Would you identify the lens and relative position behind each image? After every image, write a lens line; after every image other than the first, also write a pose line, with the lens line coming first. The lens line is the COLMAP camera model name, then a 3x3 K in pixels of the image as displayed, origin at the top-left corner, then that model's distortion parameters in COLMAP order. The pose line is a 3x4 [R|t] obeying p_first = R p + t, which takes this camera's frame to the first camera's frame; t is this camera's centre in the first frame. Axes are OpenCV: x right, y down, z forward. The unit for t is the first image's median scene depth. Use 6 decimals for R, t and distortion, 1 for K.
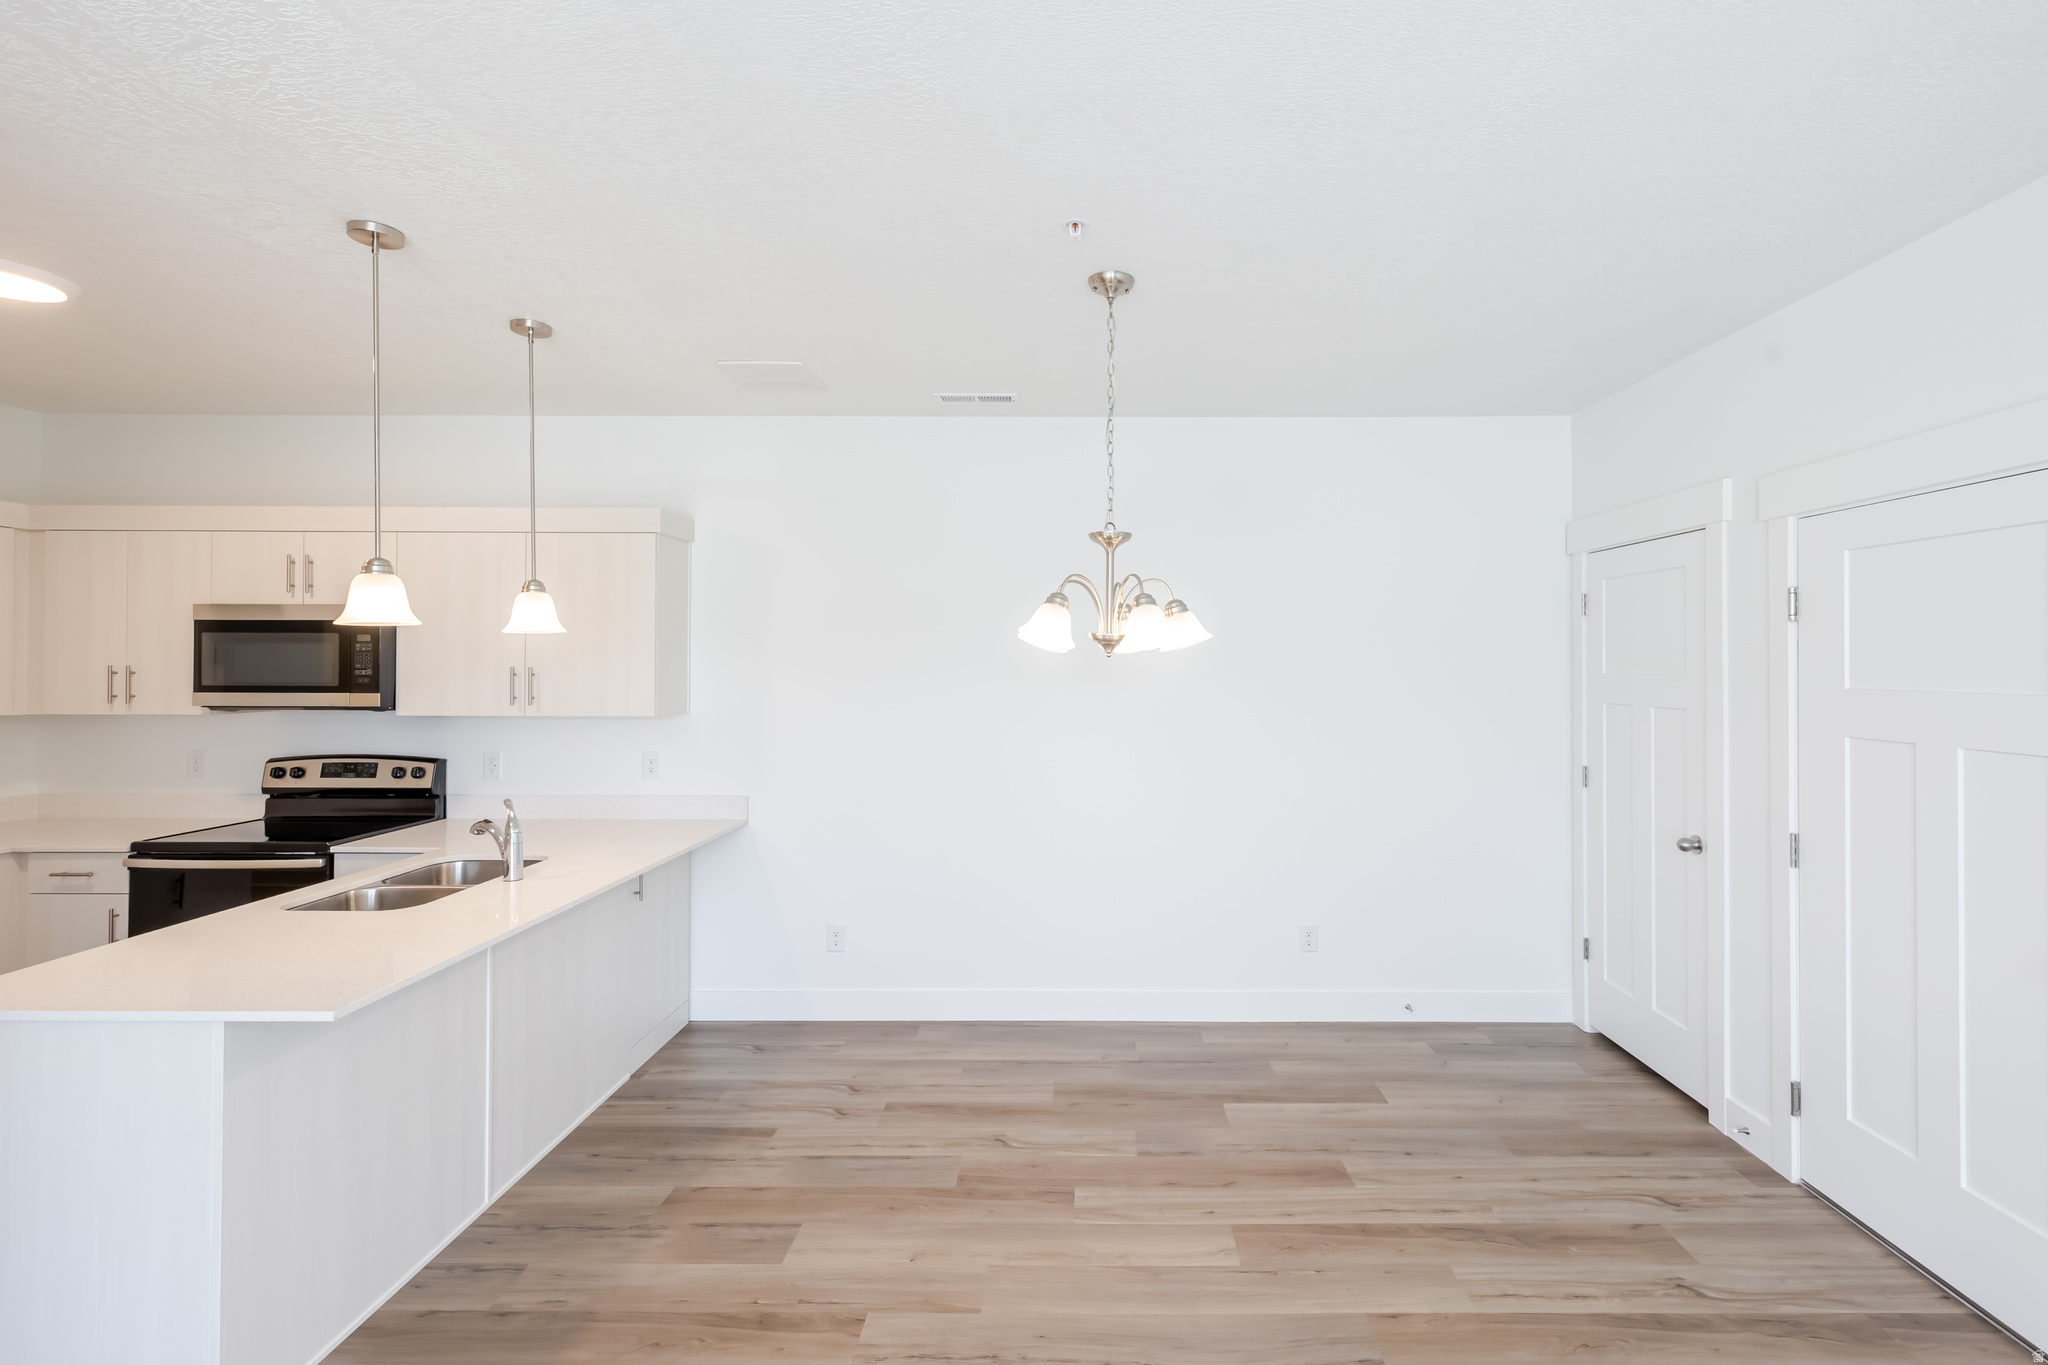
lens RADIAL K [[876.4, 0, 1022.6], [0, 876.4, 677.0], [0, 0, 1]] dist [-0.000930, -0.000437]
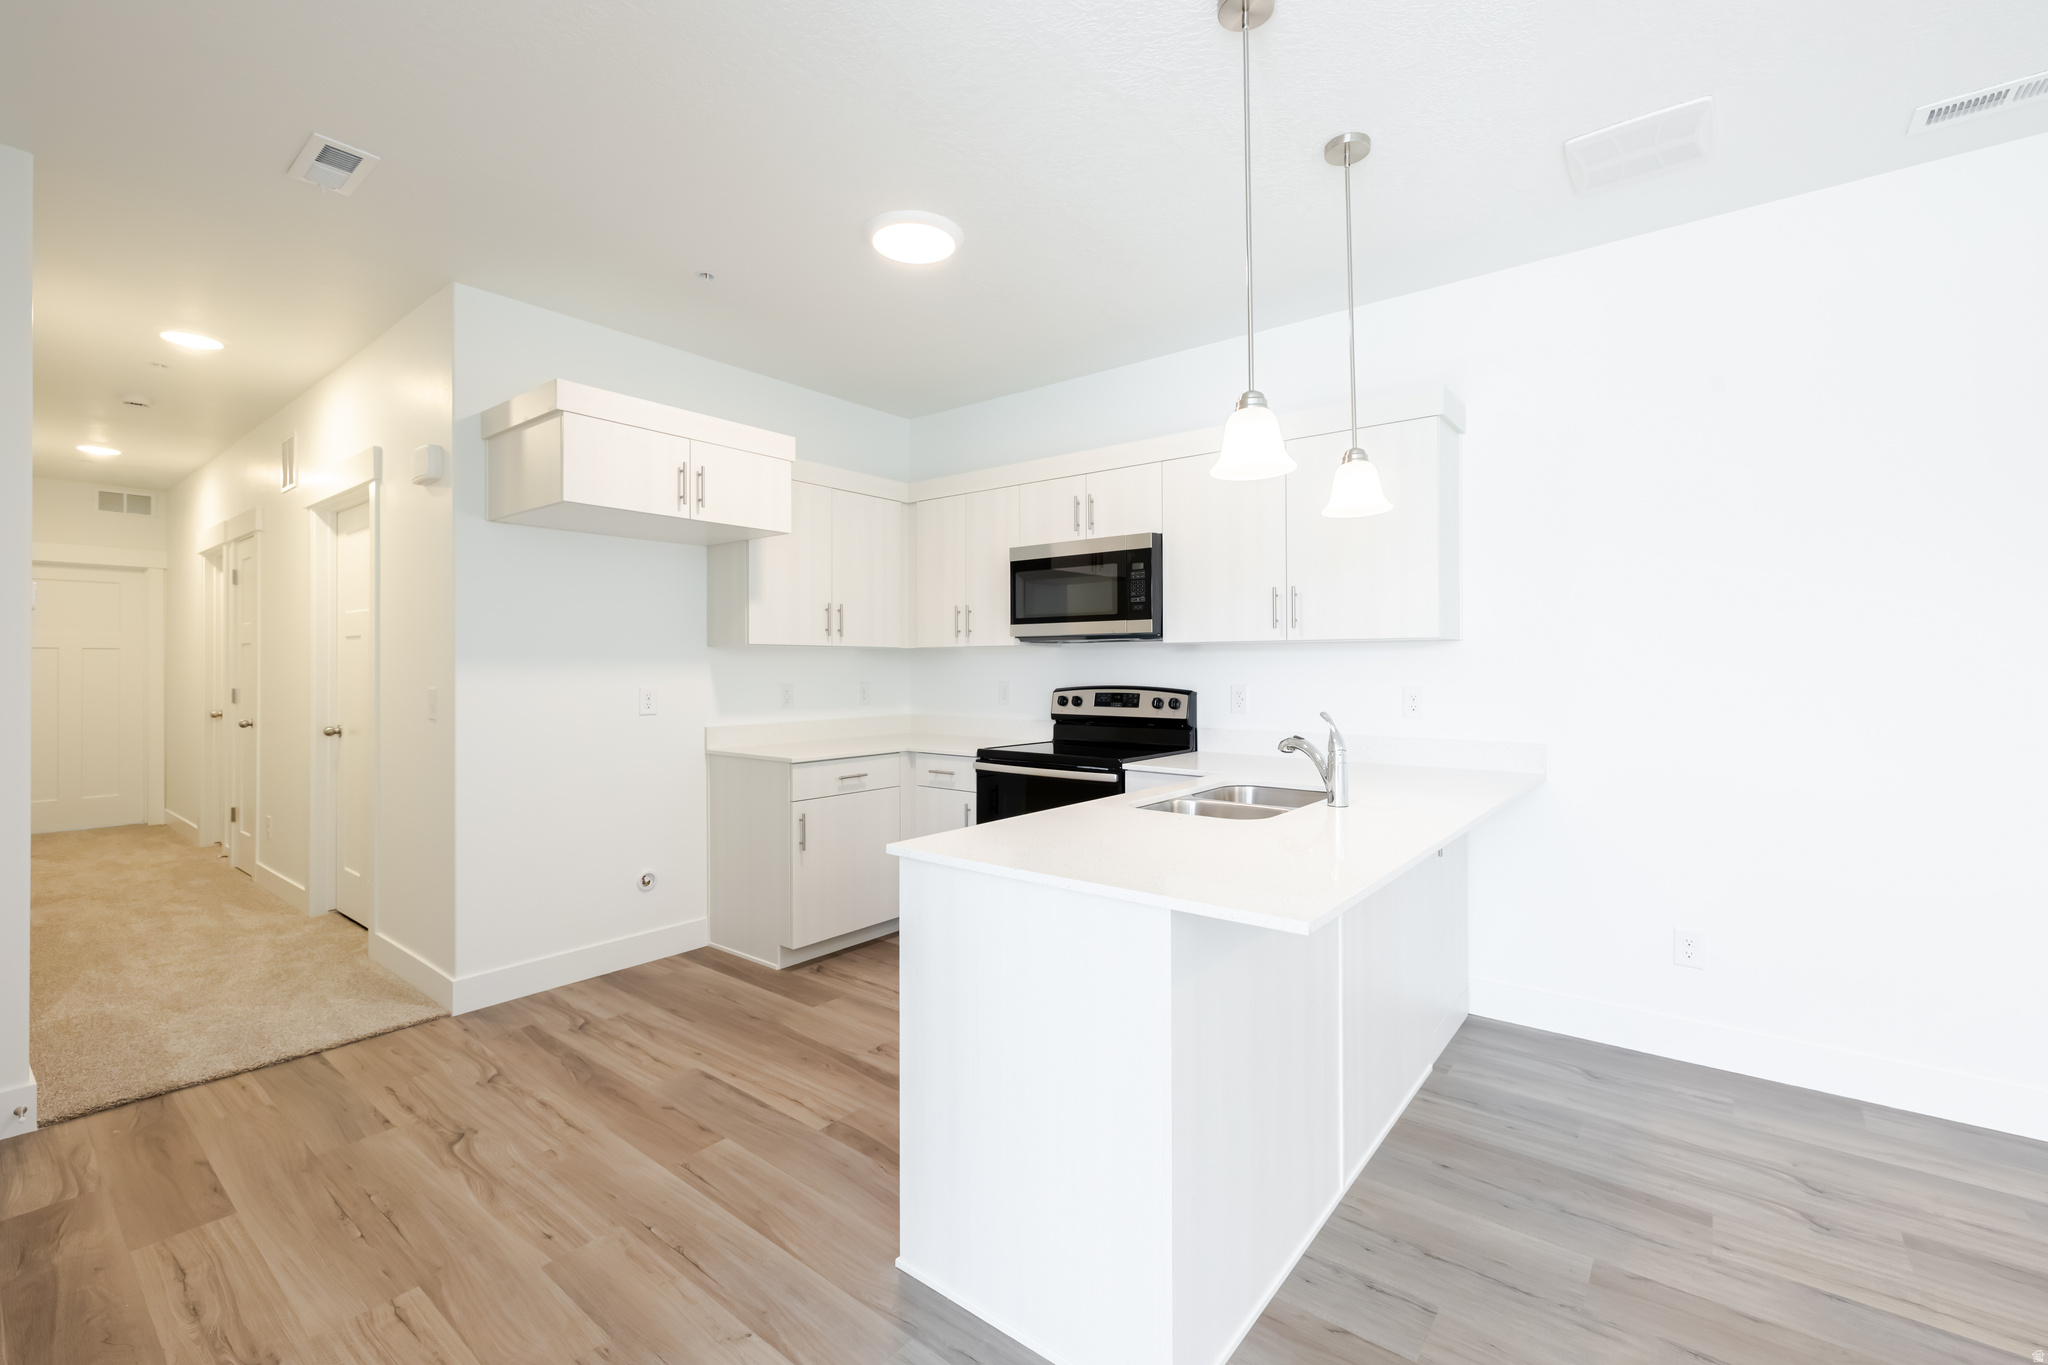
lens RADIAL K [[876.4, 0, 1022.6], [0, 876.4, 677.0], [0, 0, 1]] dist [-0.000930, -0.000437]
pose [[0.775508, 0.003903, -0.631326, -0.207592], [0.009199, 0.999805, 0.017480, 0.065536], [0.631271, -0.019364, 0.775321, 0.116440]]
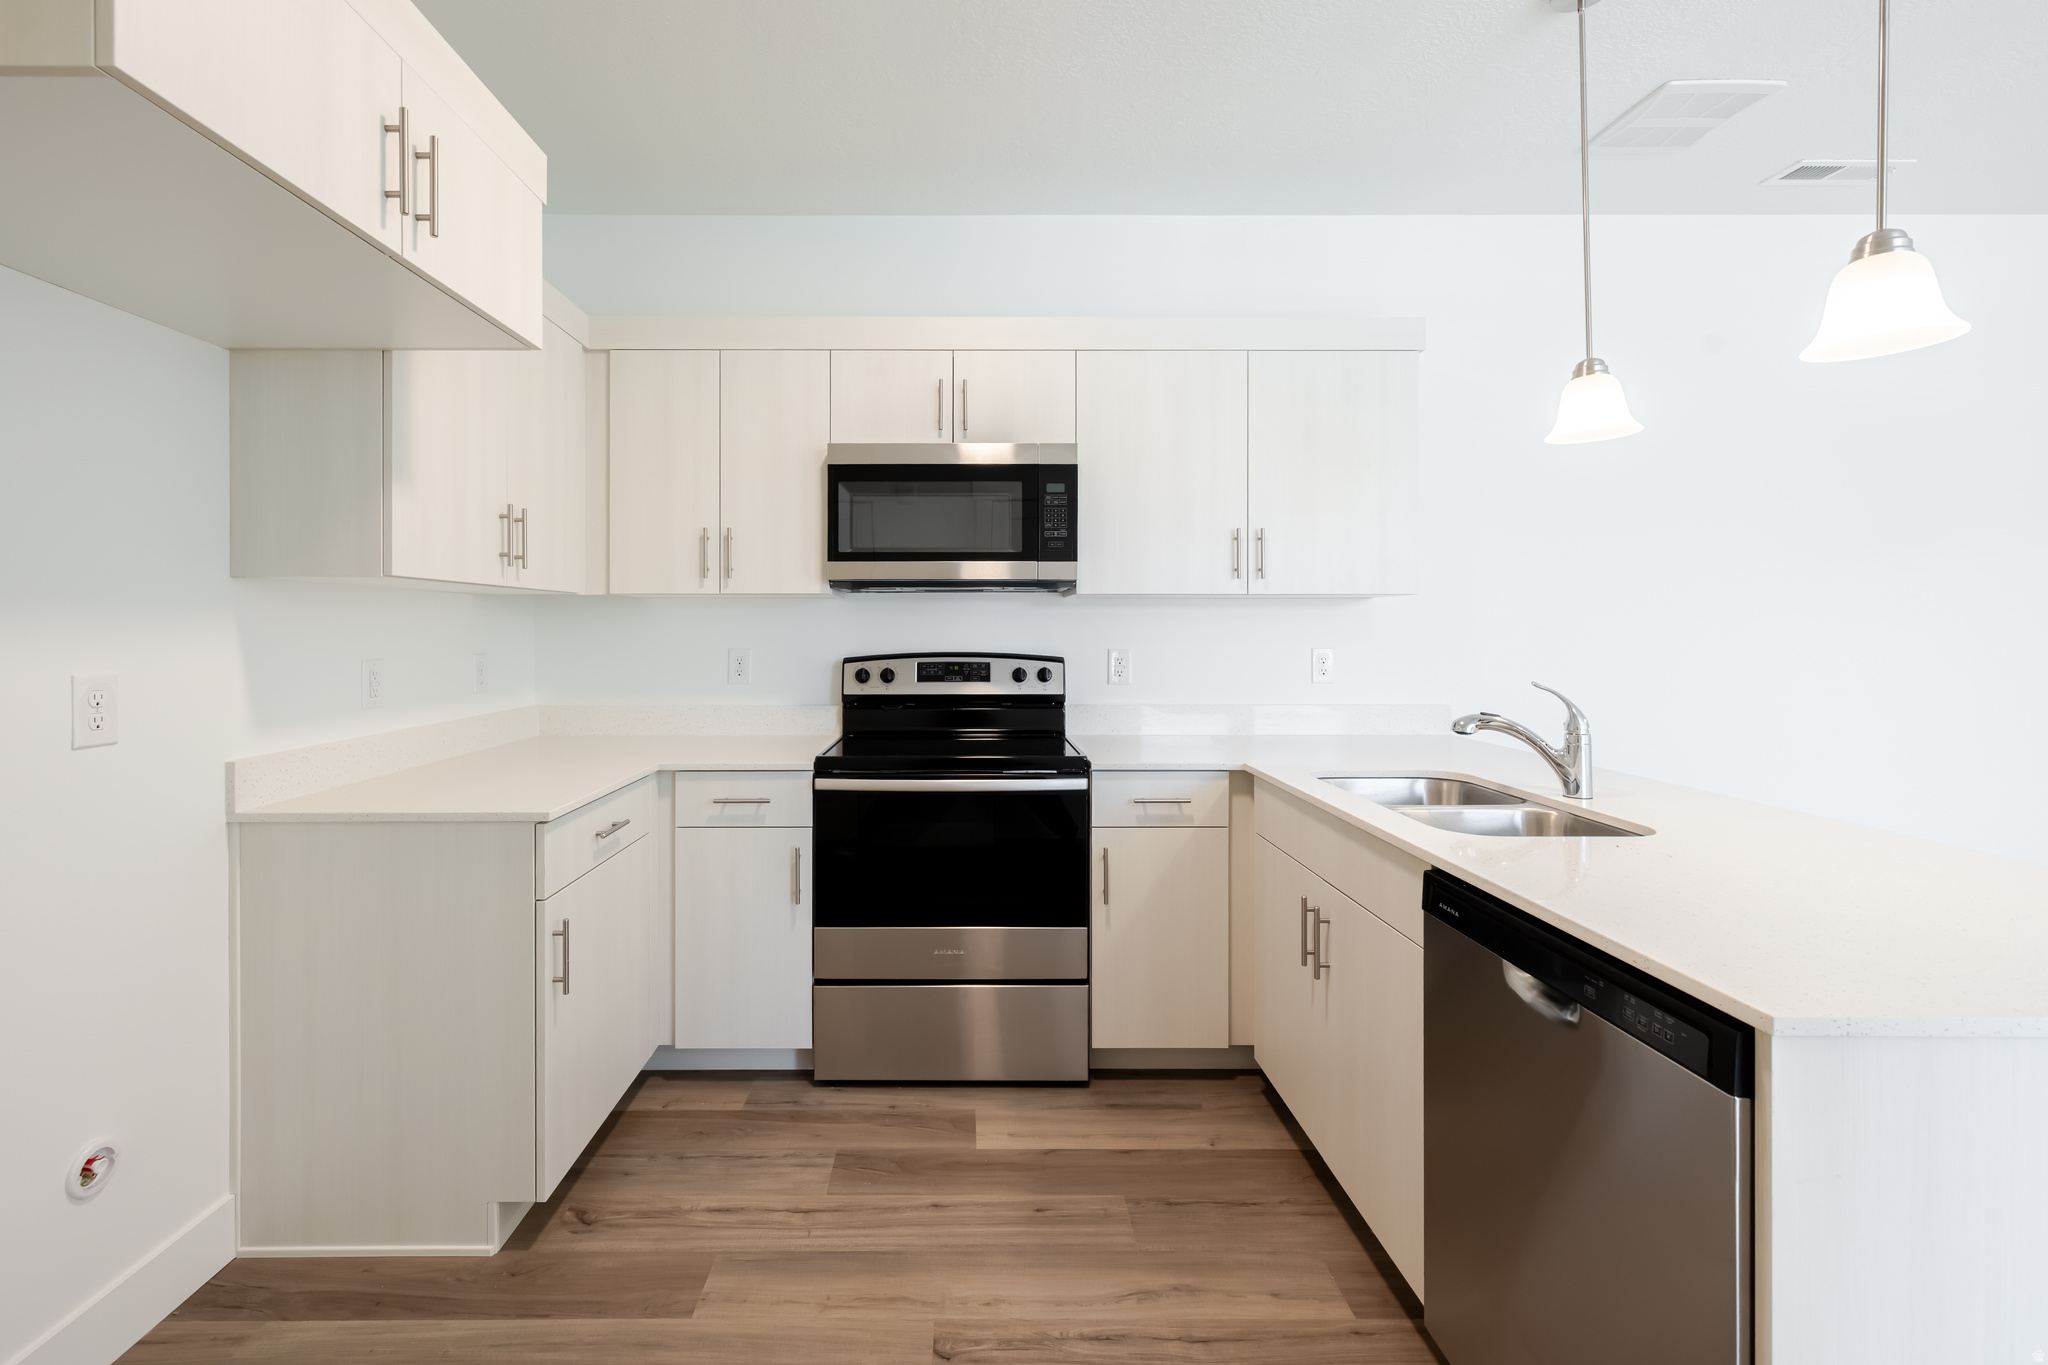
lens RADIAL K [[926.8, 0, 1125.8], [0, 926.8, 634.2], [0, 0, 1]] dist [-0.002003, -0.000405]
pose [[0.999993, -0.003672, -0.000182, -0.686997], [0.003674, 0.999892, 0.014208, 0.068913], [0.000130, -0.014208, 0.999899, 0.204631]]
